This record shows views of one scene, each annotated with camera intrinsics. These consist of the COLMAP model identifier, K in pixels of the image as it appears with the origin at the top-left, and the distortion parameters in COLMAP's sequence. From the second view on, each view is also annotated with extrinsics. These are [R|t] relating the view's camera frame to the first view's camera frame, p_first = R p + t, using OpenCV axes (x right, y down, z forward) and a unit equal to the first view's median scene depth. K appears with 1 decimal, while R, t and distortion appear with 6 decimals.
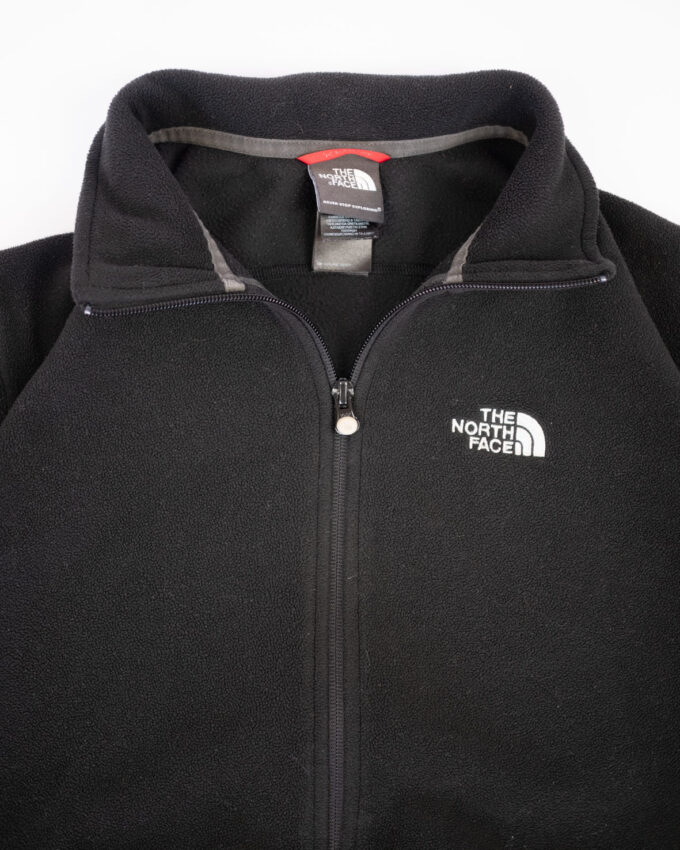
lens RADIAL K [[1275.3, 0, 346.8], [0, 1275.3, 419.8], [0, 0, 1]] dist [-0.078070, 0.000000]
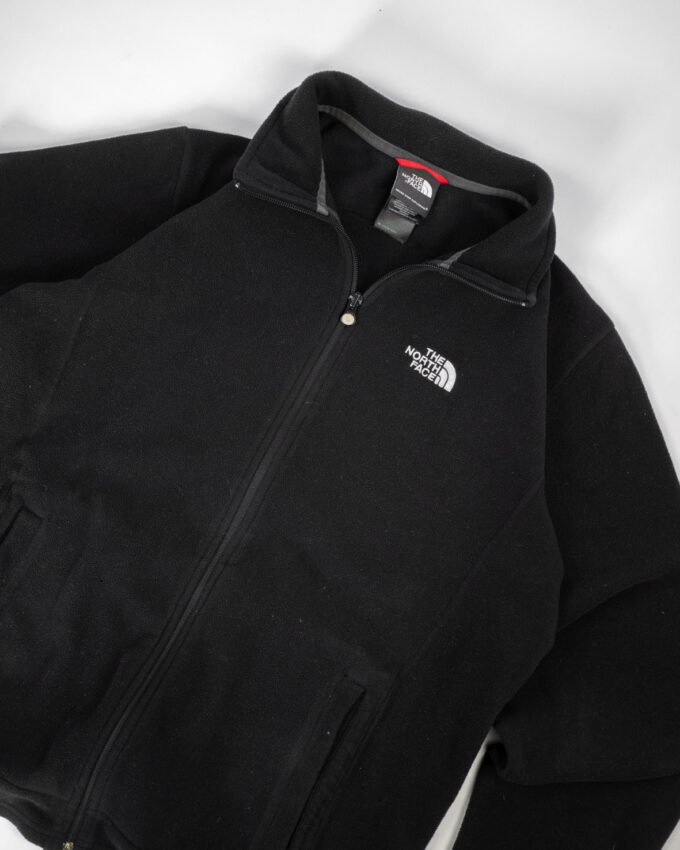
lens RADIAL K [[1275.3, 0, 331.4], [0, 1275.3, 428.3], [0, 0, 1]] dist [-0.078070, 0.000000]
pose [[0.891654, 0.448047, -0.064858, 0.147392], [-0.446523, 0.894001, 0.037148, 0.077016], [0.074627, -0.004162, 0.997203, -0.617236]]
